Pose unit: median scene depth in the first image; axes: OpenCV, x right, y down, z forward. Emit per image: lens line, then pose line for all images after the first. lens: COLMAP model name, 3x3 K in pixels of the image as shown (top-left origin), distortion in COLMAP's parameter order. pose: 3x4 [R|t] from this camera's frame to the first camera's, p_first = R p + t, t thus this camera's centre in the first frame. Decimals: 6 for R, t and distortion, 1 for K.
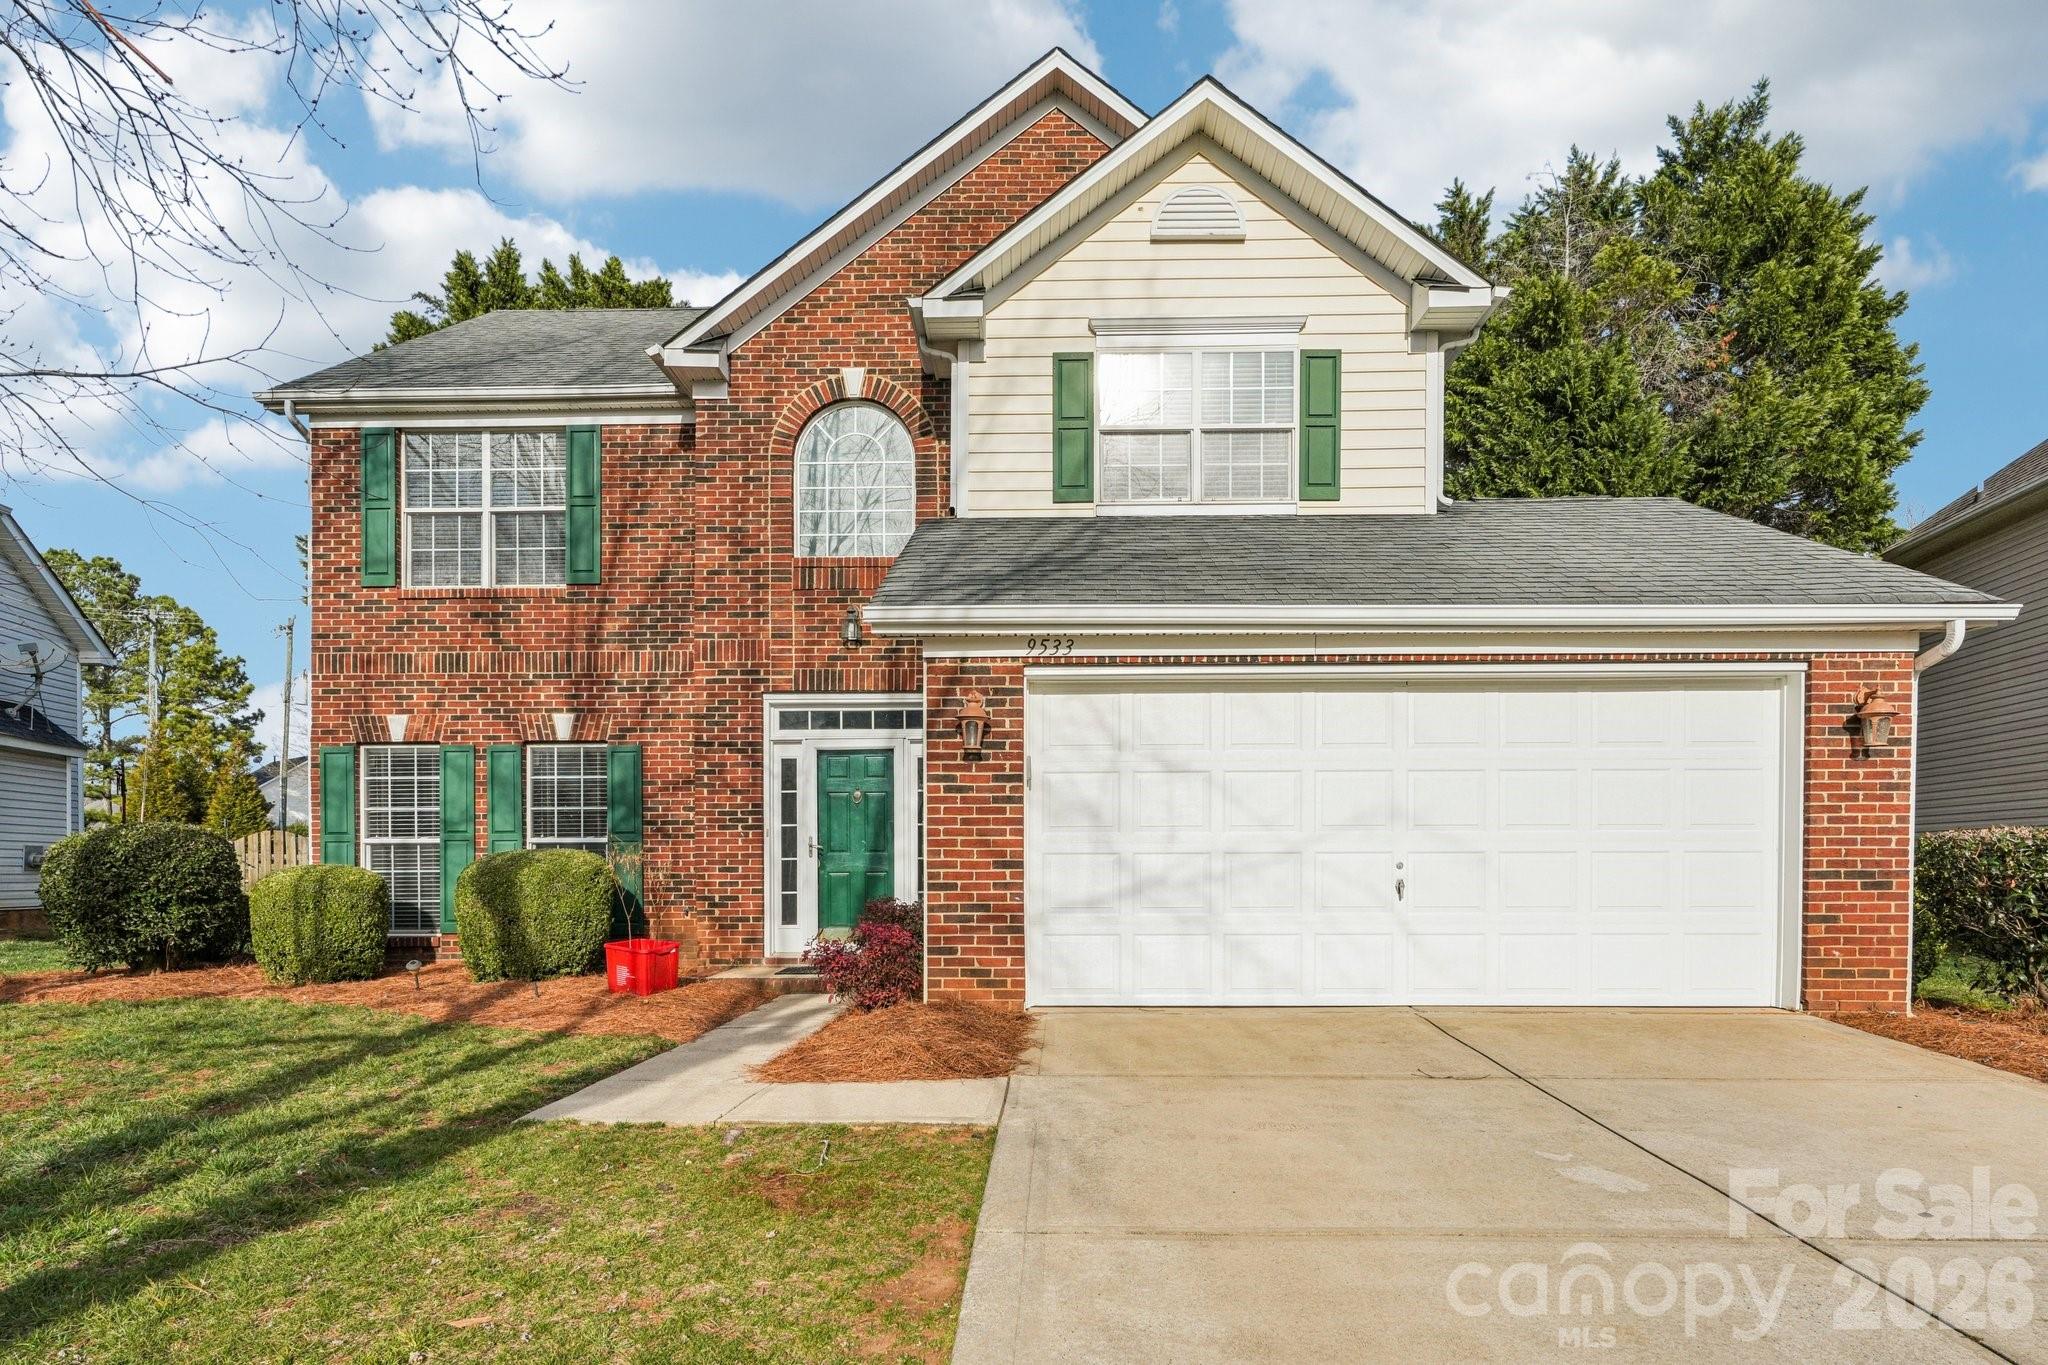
lens RADIAL K [[1090.9, 0, 1068.8], [0, 1090.9, 679.8], [0, 0, 1]] dist [-0.020712, 0.020643]
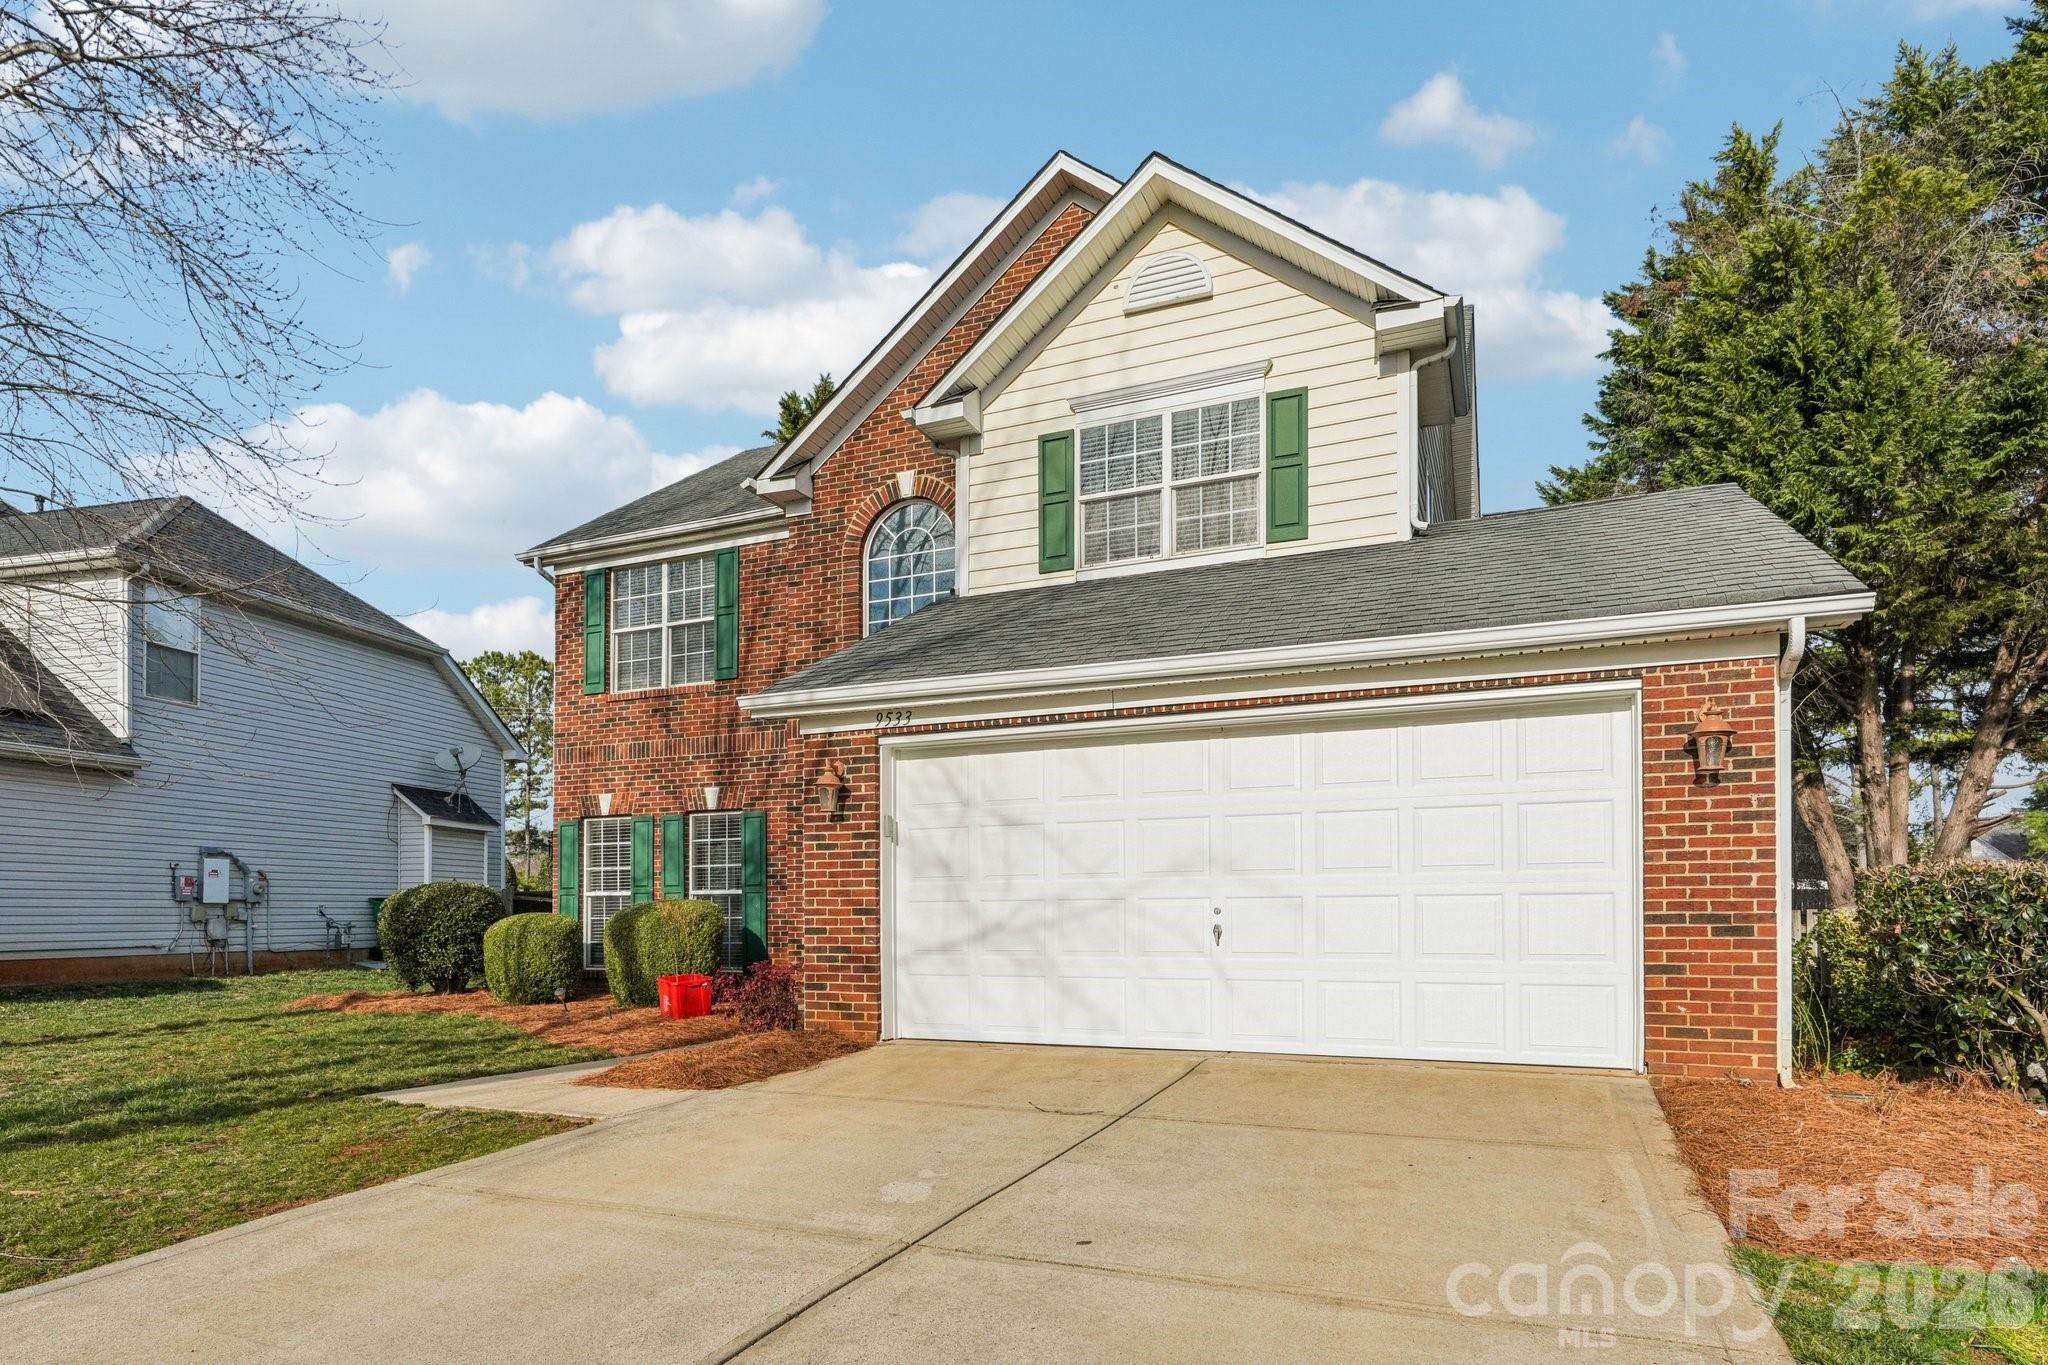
lens RADIAL K [[1090.9, 0, 1068.8], [0, 1090.9, 679.8], [0, 0, 1]] dist [-0.020712, 0.020643]
pose [[0.933508, -0.079415, -0.349652, 0.381804], [0.065690, 0.996538, -0.050959, -0.000437], [0.352489, 0.024602, 0.935493, 0.000377]]
